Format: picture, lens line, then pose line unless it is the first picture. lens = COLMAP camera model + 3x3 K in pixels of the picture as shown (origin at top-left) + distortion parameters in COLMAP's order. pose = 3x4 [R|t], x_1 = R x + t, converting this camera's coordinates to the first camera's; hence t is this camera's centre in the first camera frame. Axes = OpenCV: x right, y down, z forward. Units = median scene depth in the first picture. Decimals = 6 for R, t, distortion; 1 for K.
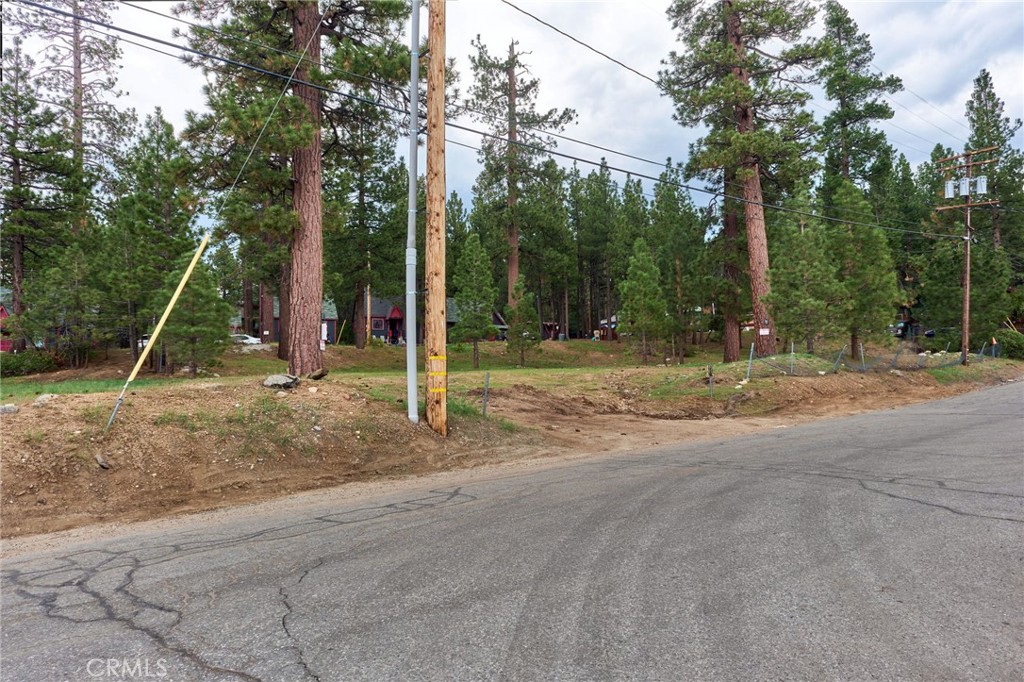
lens RADIAL K [[708.2, 0, 514.6], [0, 708.2, 346.5], [0, 0, 1]] dist [0.002512, -0.004861]
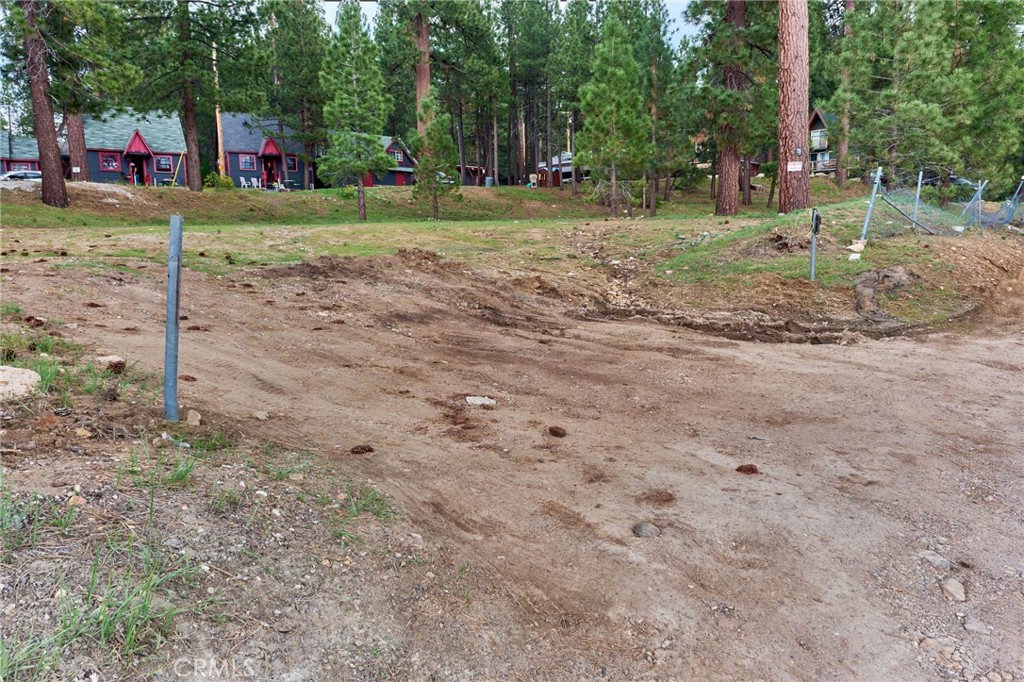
lens RADIAL K [[708.2, 0, 522.2], [0, 708.2, 344.8], [0, 0, 1]] dist [0.002512, -0.004861]
pose [[0.993528, -0.014308, 0.112684, 0.016834], [-0.008254, 0.980317, 0.197256, 0.011423], [-0.113288, -0.196910, 0.973854, 0.277086]]
